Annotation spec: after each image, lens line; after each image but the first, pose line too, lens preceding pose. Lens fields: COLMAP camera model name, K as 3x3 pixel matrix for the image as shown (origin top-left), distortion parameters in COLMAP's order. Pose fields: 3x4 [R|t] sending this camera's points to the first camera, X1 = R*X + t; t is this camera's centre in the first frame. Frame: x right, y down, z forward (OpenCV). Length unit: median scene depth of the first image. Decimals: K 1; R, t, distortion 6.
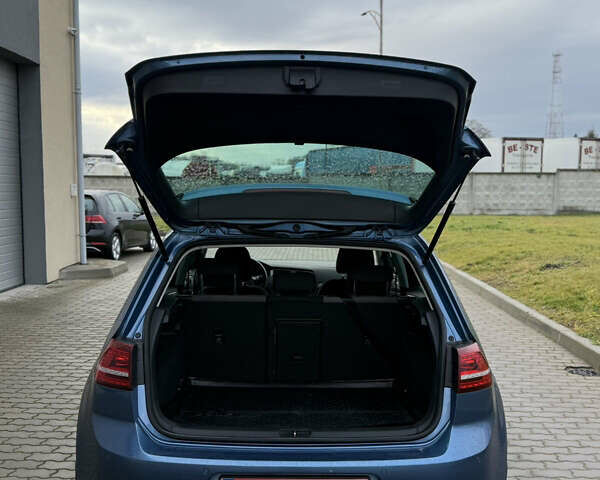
lens RADIAL K [[688.3, 0, 300.0], [0, 688.3, 240.0], [0, 0, 1]] dist [-0.001279, -0.008873]
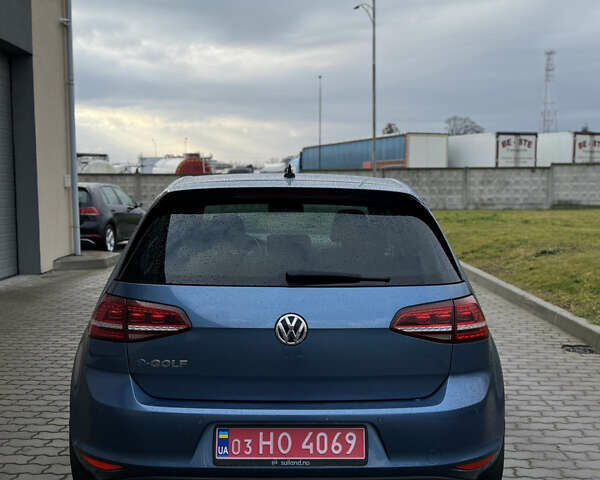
lens RADIAL K [[688.4, 0, 293.7], [0, 688.4, 237.3], [0, 0, 1]] dist [0.003216, -0.007293]
pose [[0.999964, -0.008370, -0.000982, 0.000031], [0.008364, 0.999948, -0.005778, 0.018211], [0.001030, 0.005770, 0.999983, 0.001681]]
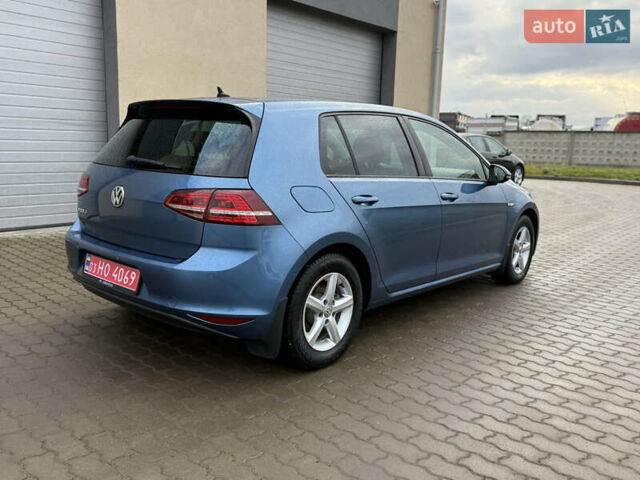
lens RADIAL K [[558.7, 0, 320.0], [0, 558.7, 240.0], [0, 0, 1]] dist [0.004998, 0.003847]
pose [[0.729611, 0.121397, -0.673001, 0.264319], [-0.065971, 0.992022, 0.107423, 0.032517], [0.680673, -0.033978, 0.731799, 0.098022]]
